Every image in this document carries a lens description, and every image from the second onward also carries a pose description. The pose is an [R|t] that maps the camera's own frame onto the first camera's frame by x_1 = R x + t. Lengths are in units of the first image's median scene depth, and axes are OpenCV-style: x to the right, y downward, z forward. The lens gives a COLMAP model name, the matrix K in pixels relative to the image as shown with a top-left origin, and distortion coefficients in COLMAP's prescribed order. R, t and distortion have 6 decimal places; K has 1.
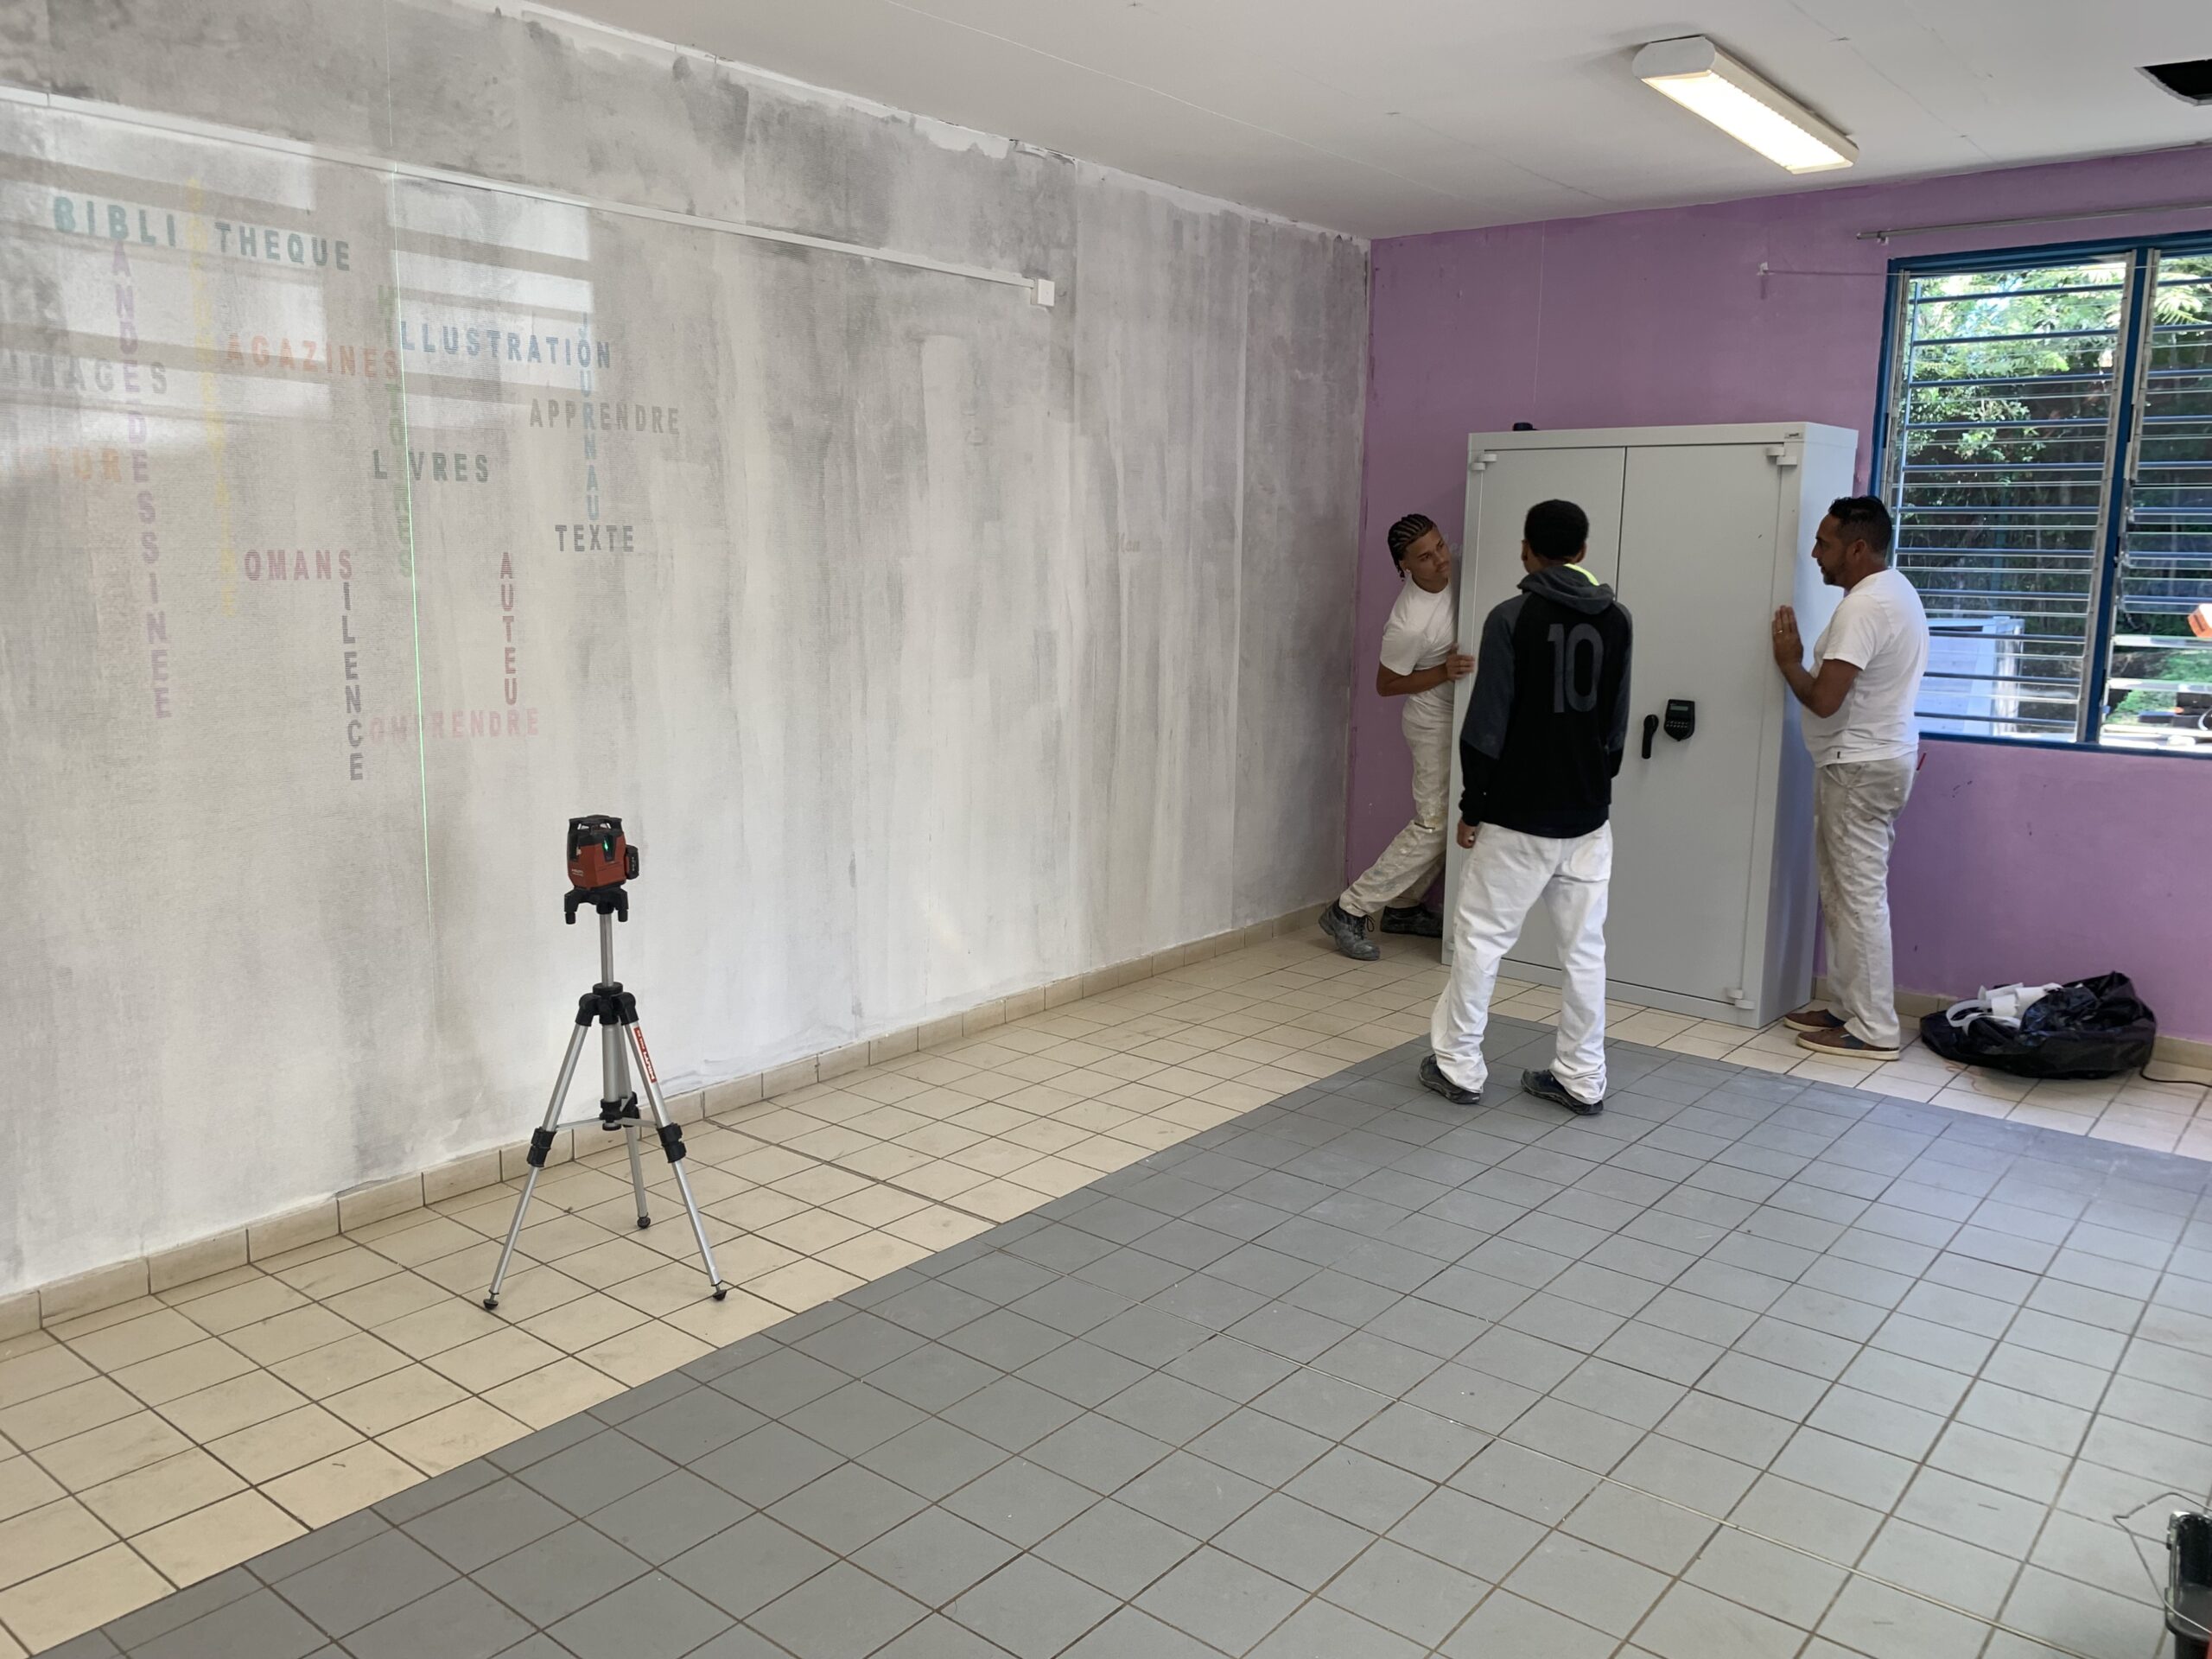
lens RADIAL K [[1693.2, 0, 1101.2], [0, 1693.2, 808.5], [0, 0, 1]] dist [0.062433, -0.103286]
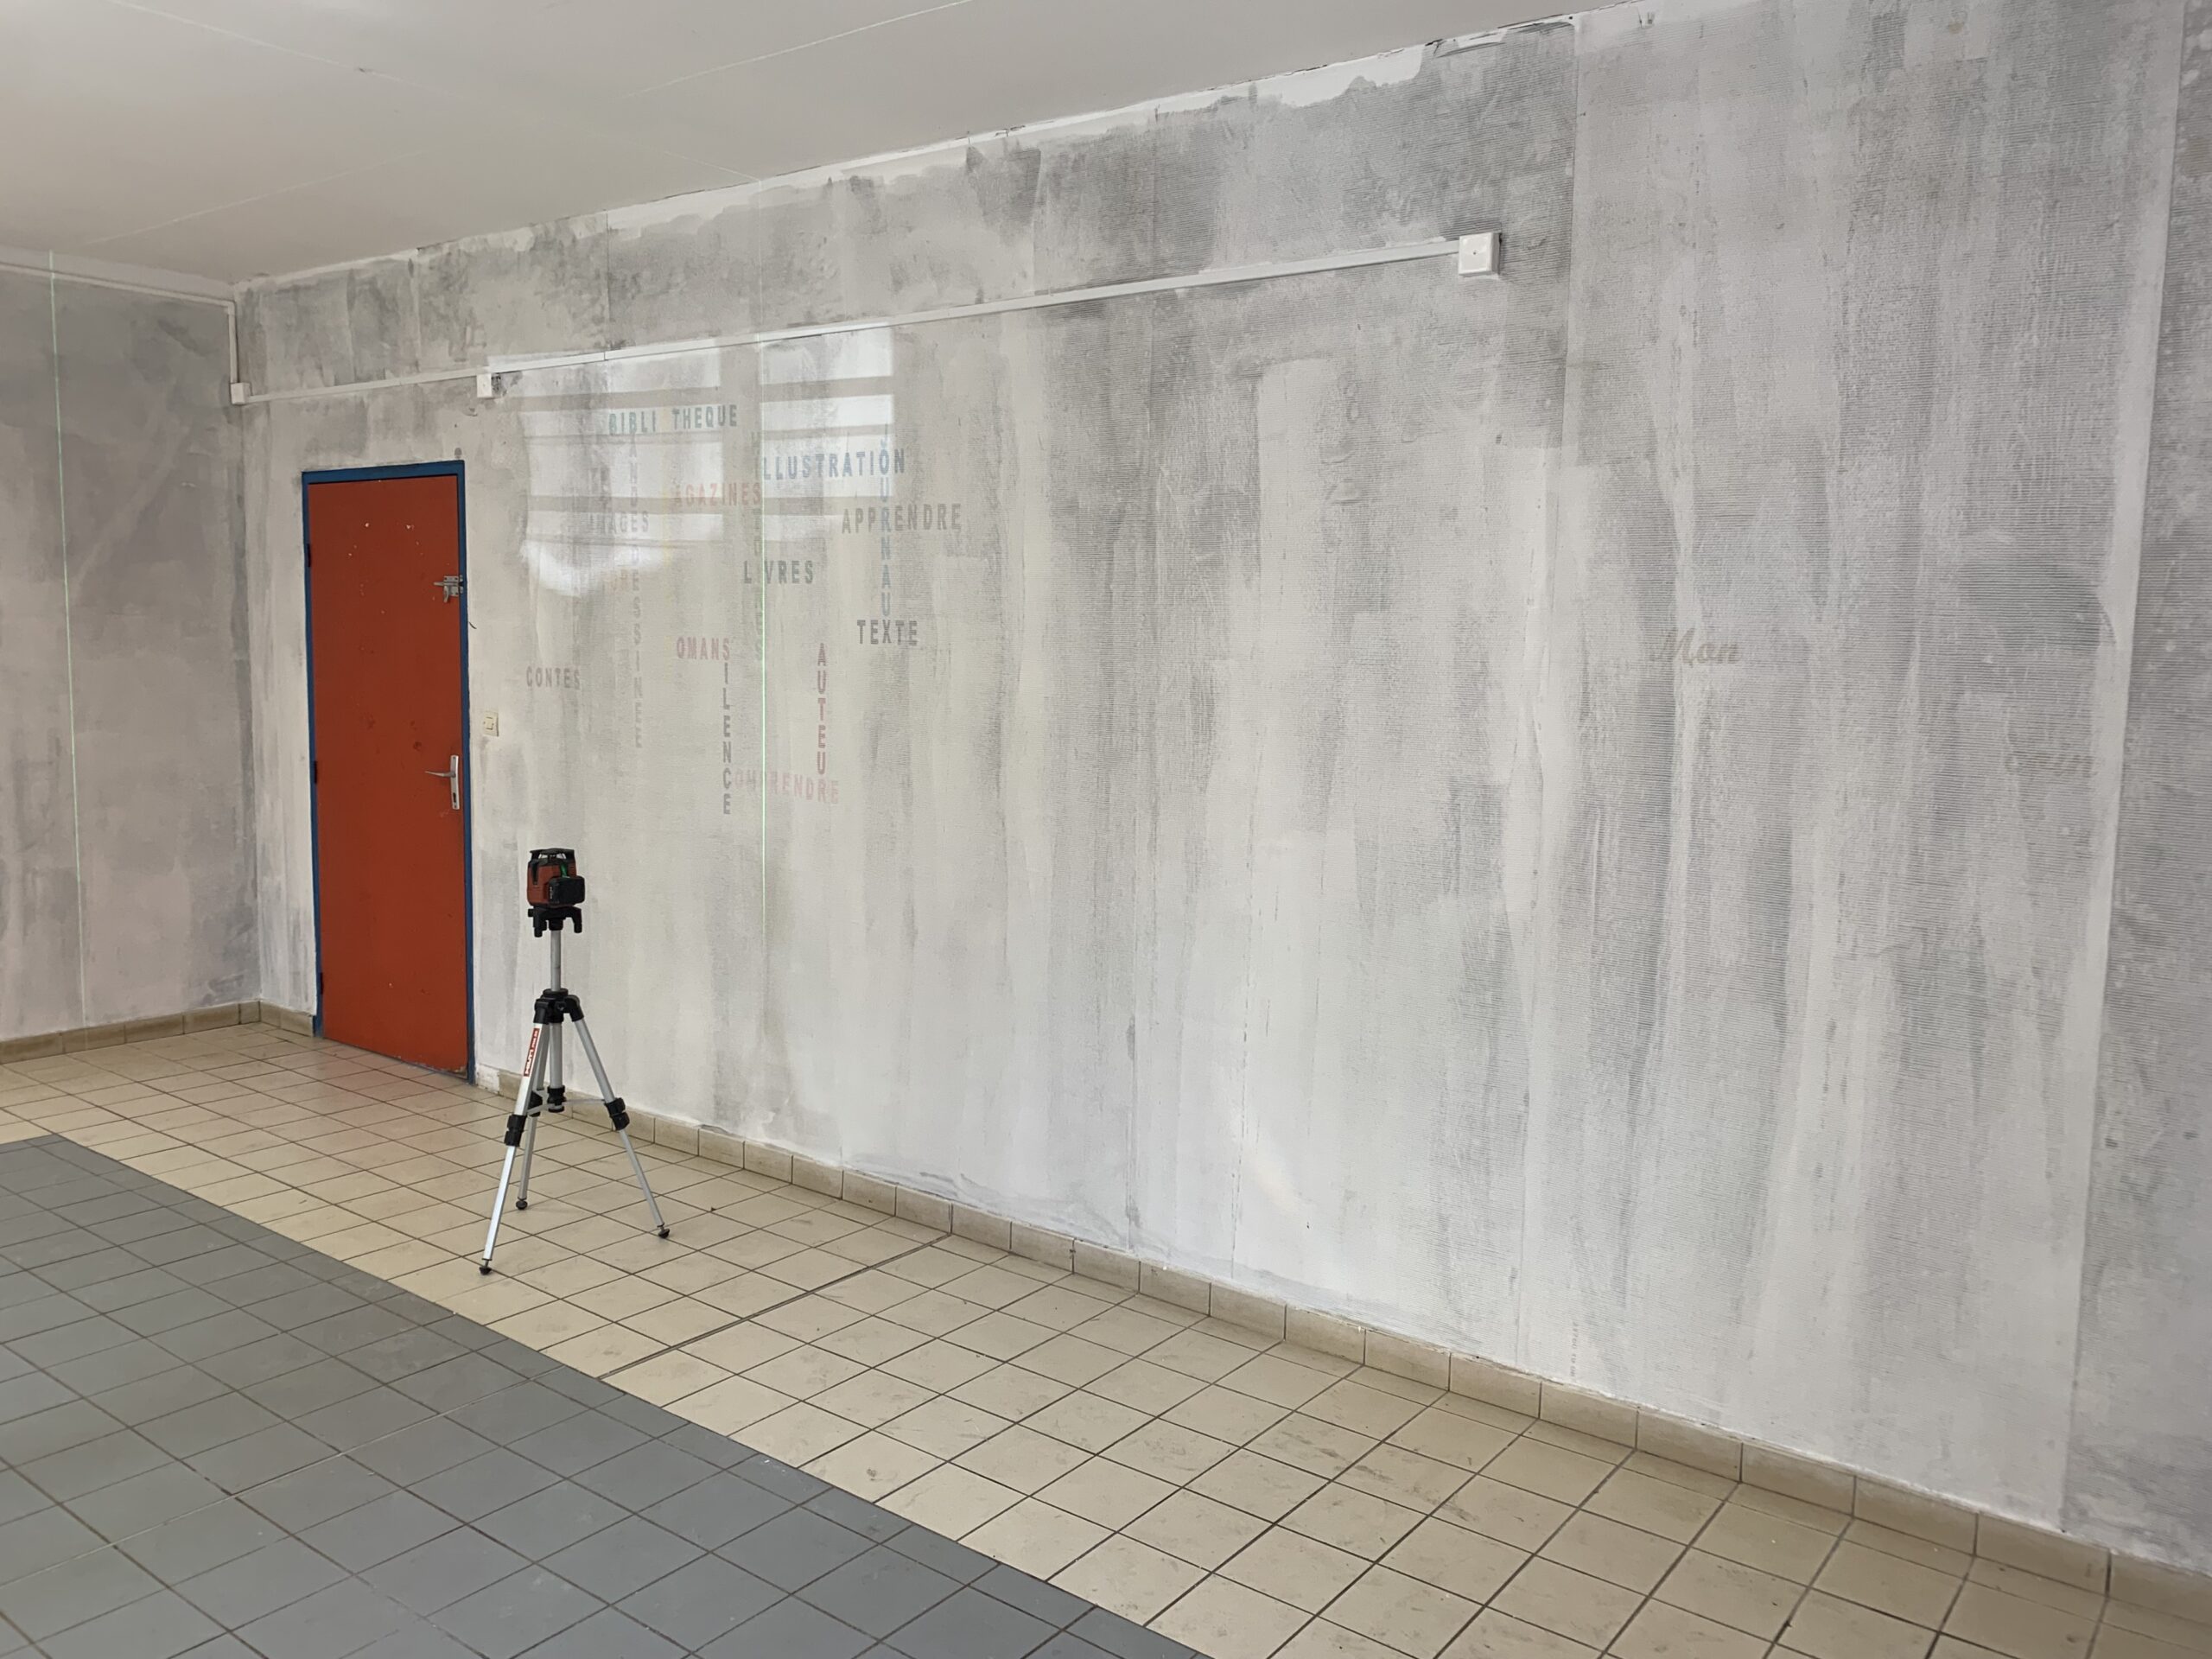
lens RADIAL K [[1678.0, 0, 1141.0], [0, 1678.0, 803.8], [0, 0, 1]] dist [0.174768, -0.407021]
pose [[0.040249, 0.082758, -0.995757, 0.753842], [-0.182949, 0.980327, 0.074080, -0.155884], [0.982298, 0.179191, 0.054598, 1.085856]]
